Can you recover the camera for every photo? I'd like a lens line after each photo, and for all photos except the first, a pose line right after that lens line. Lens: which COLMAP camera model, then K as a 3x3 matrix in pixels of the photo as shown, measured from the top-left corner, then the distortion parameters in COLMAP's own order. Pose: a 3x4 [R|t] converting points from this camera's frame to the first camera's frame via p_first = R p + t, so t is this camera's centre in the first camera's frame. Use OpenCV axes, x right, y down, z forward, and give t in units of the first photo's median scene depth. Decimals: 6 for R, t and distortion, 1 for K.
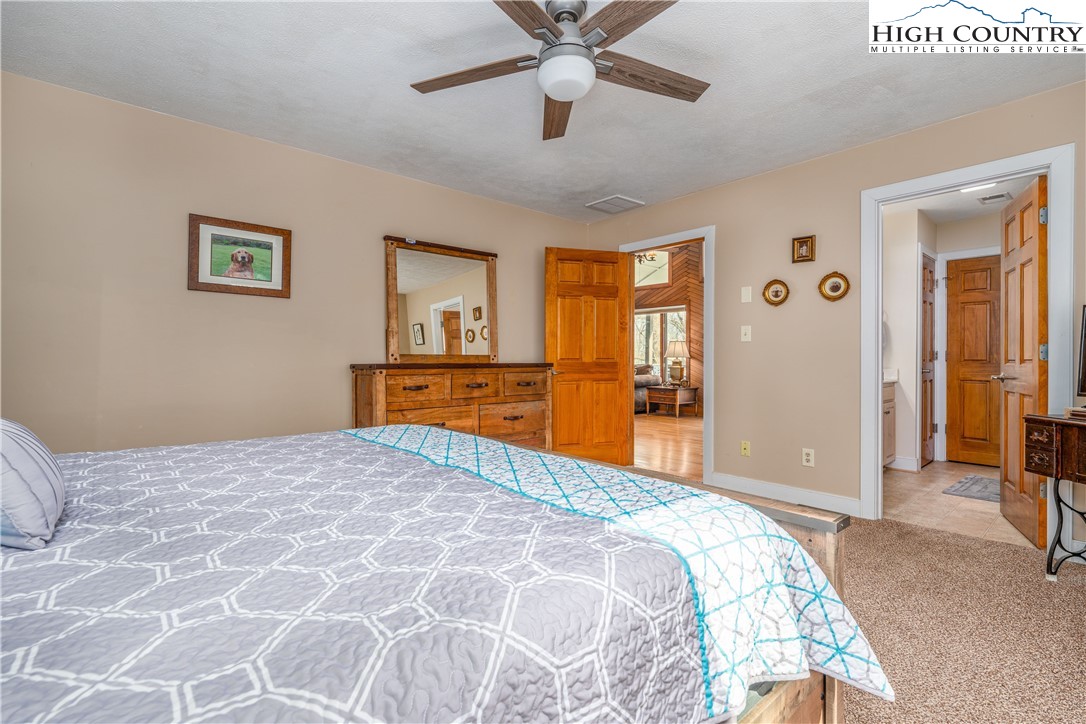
lens RADIAL K [[490.8, 0, 543.0], [0, 490.8, 362.0], [0, 0, 1]] dist [-0.001807, -0.000234]
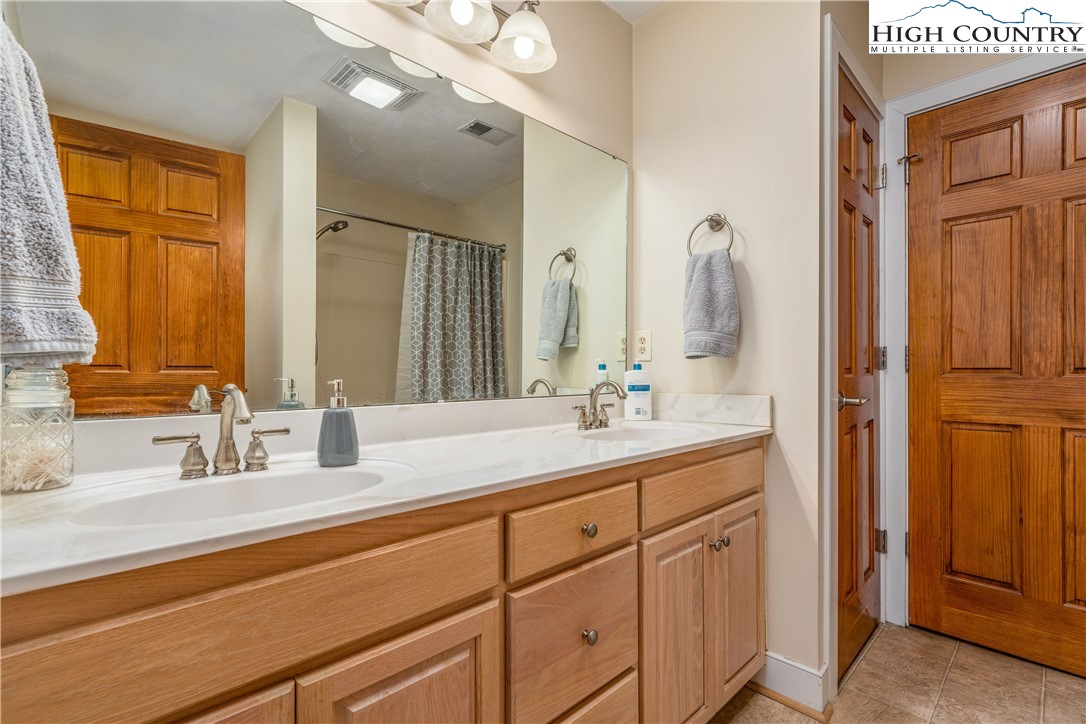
lens RADIAL K [[490.8, 0, 543.0], [0, 490.8, 362.0], [0, 0, 1]] dist [-0.001807, -0.000234]
pose [[0.998148, 0.002069, 0.060796, 0.516778], [-0.001285, 0.999916, -0.012932, -0.003997], [-0.060818, 0.012830, 0.998066, 0.636733]]
